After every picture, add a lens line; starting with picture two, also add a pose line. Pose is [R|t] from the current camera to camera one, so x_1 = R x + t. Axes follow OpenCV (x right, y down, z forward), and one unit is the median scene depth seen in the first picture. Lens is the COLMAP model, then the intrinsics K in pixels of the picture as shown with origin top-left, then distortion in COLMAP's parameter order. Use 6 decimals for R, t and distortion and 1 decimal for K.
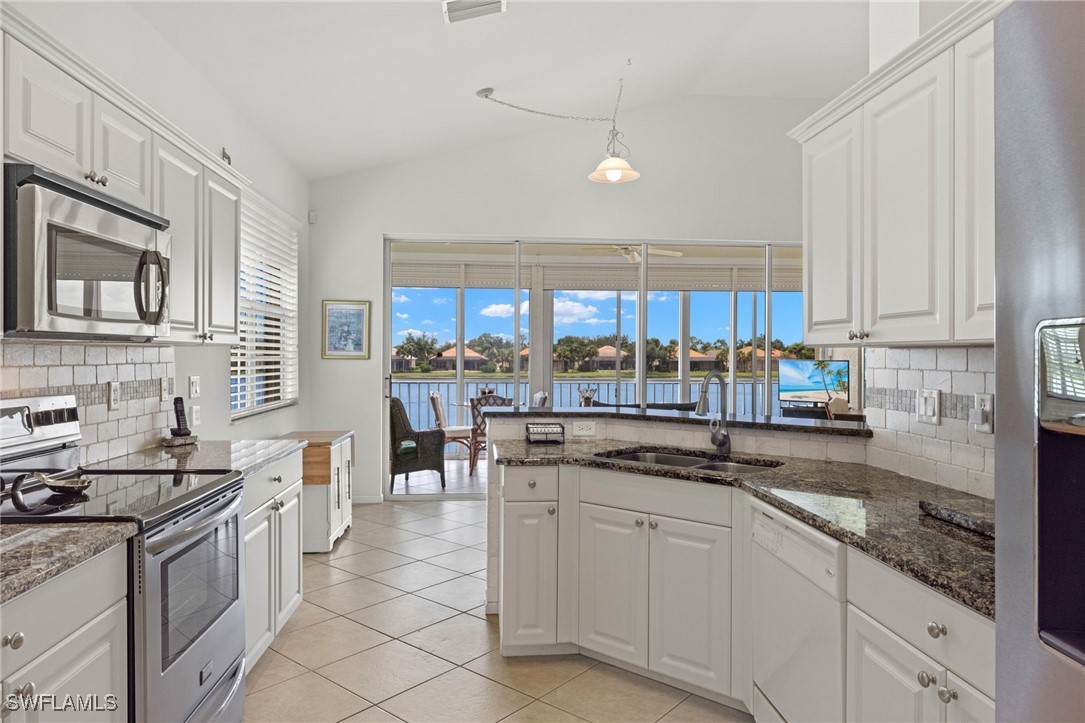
lens RADIAL K [[702.0, 0, 544.8], [0, 702.0, 362.0], [0, 0, 1]] dist [0.062900, -0.005075]
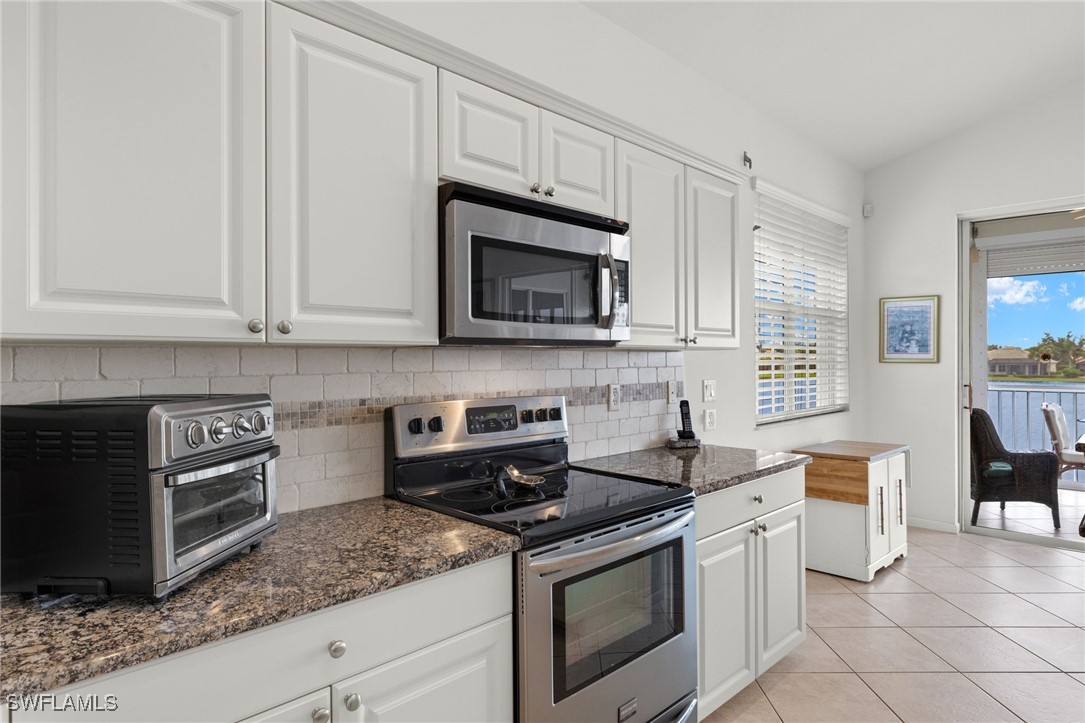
lens RADIAL K [[621.9, 0, 541.3], [0, 621.9, 358.9], [0, 0, 1]] dist [0.007195, -0.002923]
pose [[0.643066, -0.006246, -0.765785, 0.029344], [-0.001749, 0.999952, -0.009625, -0.000952], [0.765809, 0.007529, 0.643024, 0.194793]]
